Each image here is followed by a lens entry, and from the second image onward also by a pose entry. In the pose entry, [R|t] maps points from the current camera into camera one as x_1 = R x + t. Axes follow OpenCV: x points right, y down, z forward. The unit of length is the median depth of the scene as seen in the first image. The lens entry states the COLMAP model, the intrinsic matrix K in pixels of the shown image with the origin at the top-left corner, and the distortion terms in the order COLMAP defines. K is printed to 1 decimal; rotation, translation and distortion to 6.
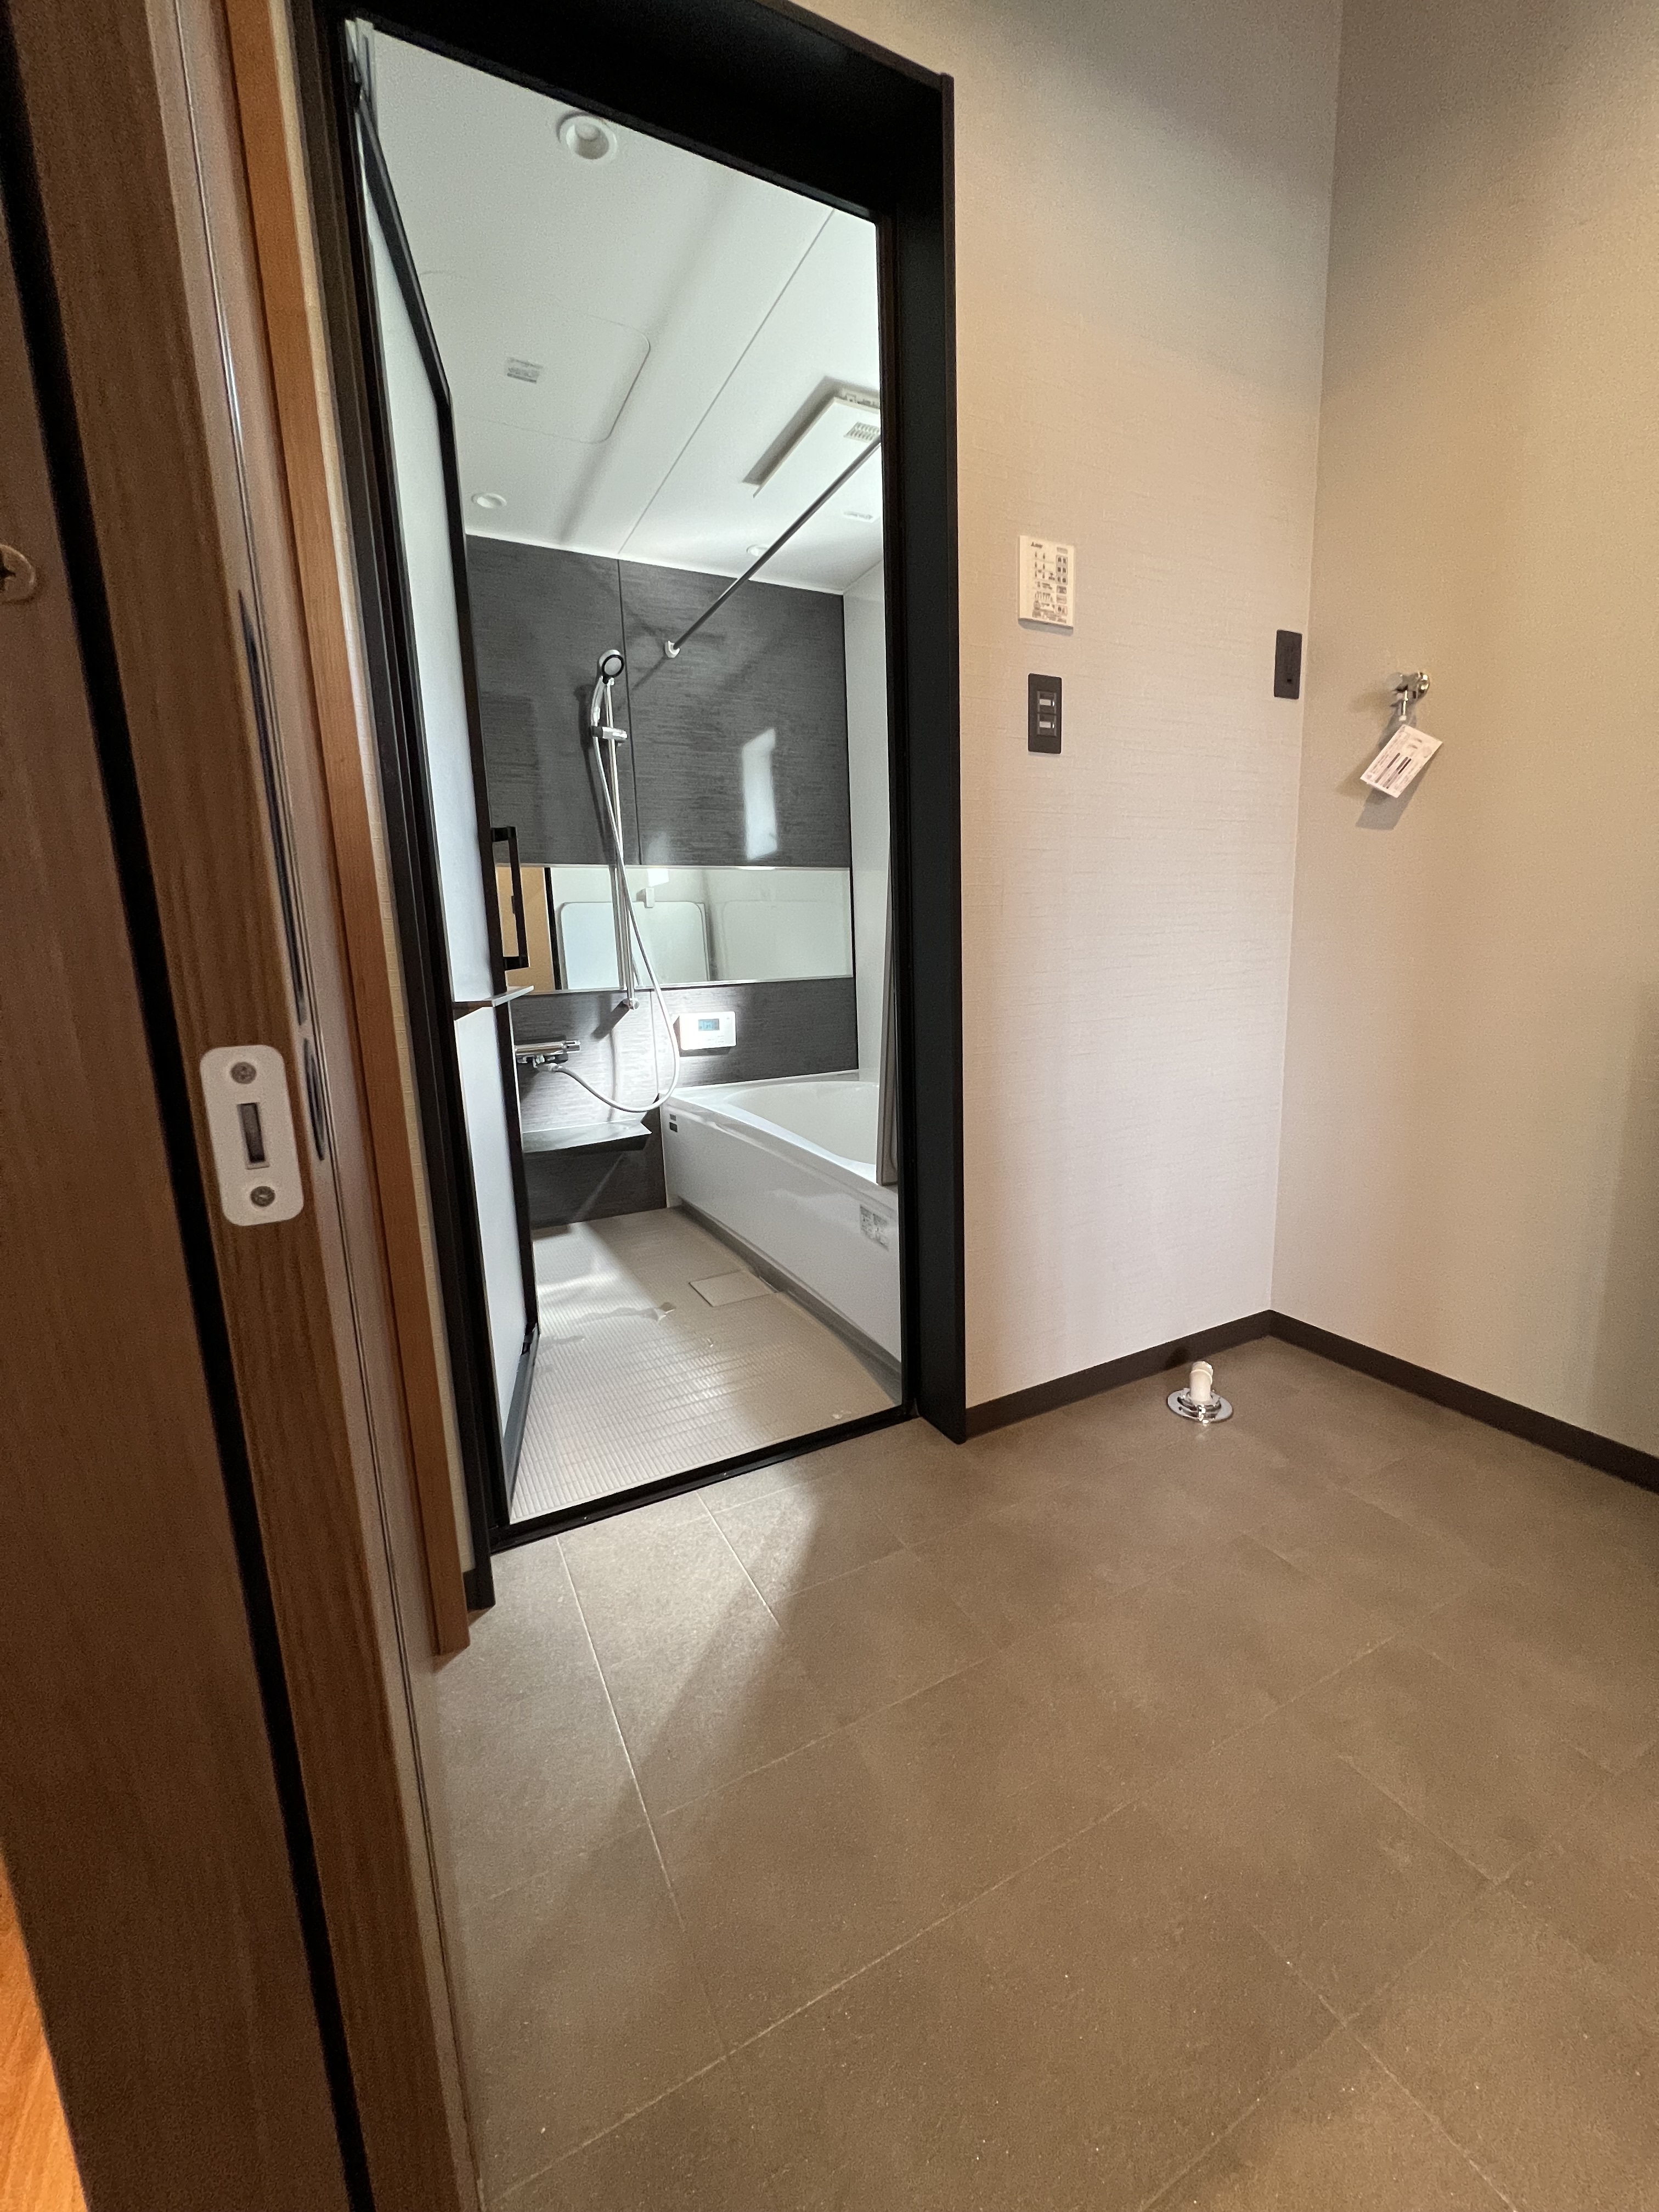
lens RADIAL K [[884.9, 0, 830.0], [0, 884.9, 1104.3], [0, 0, 1]] dist [-0.005609, 0.000216]
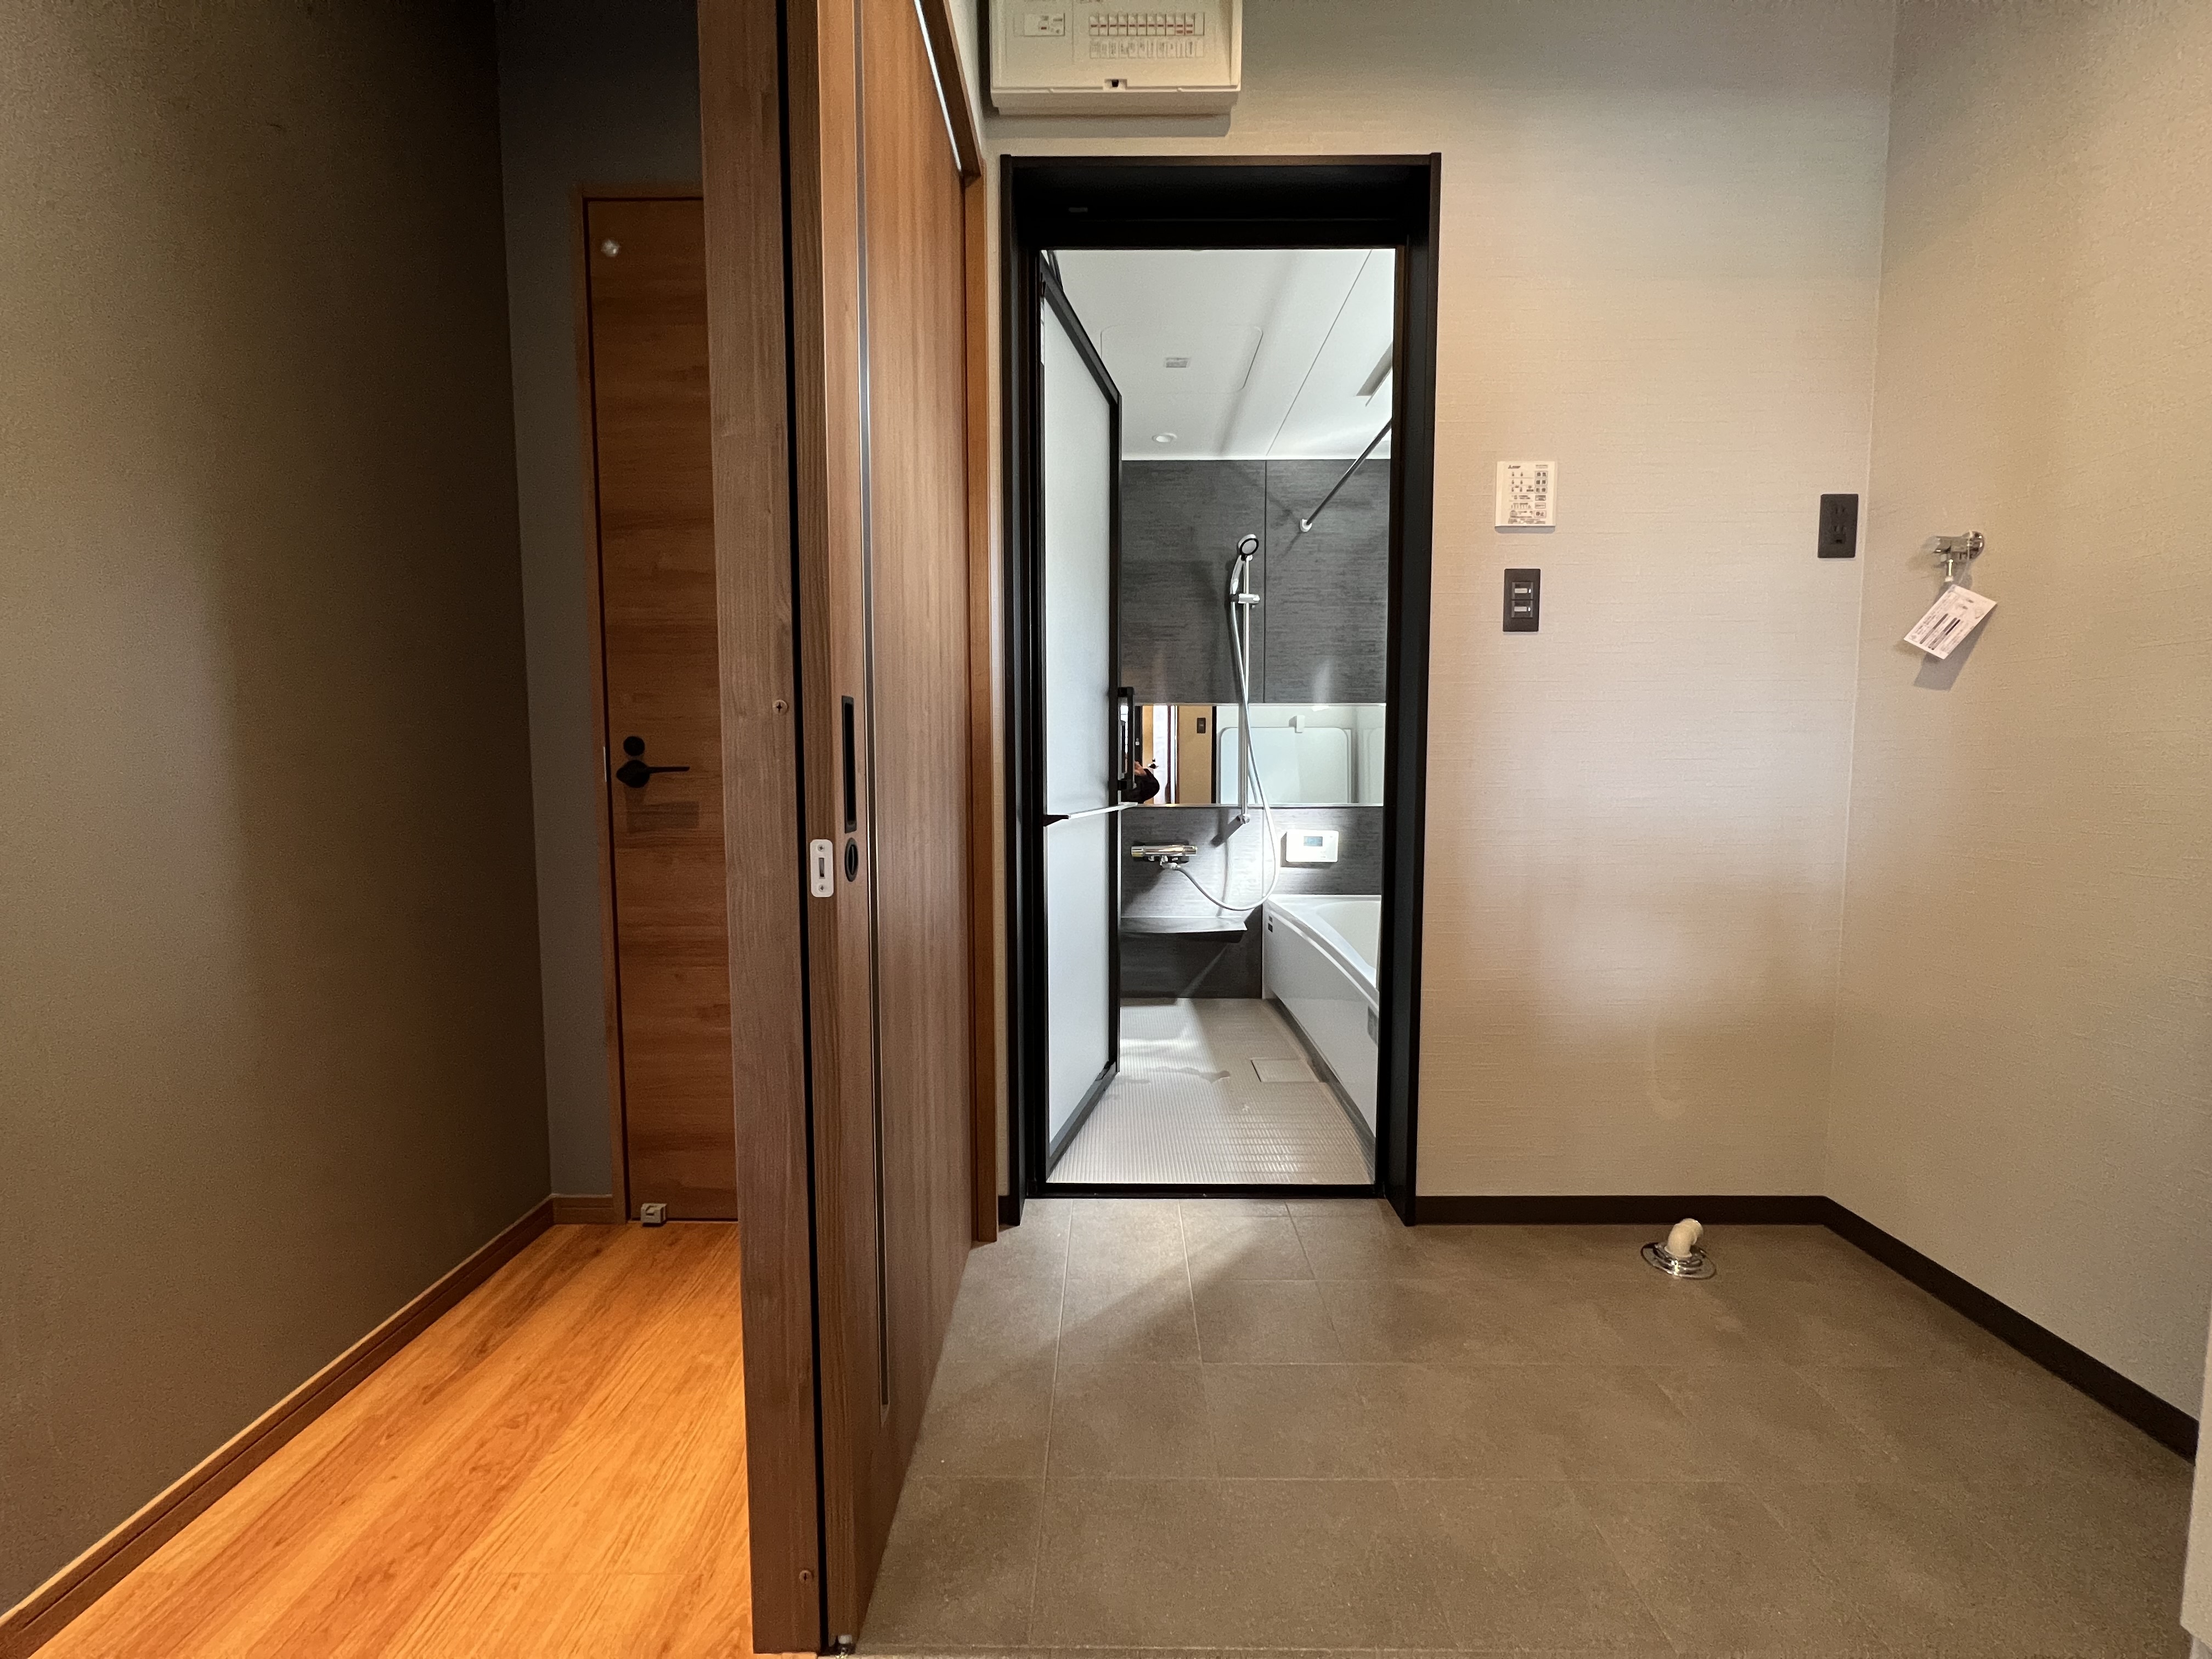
lens RADIAL K [[884.9, 0, 1105.2], [0, 884.9, 827.3], [0, 0, 1]] dist [-0.005609, 0.000216]
pose [[0.883558, 0.066948, -0.463511, 0.285046], [-0.111256, 0.991401, -0.068885, -0.000700], [0.454914, 0.112432, 0.883409, -0.225762]]
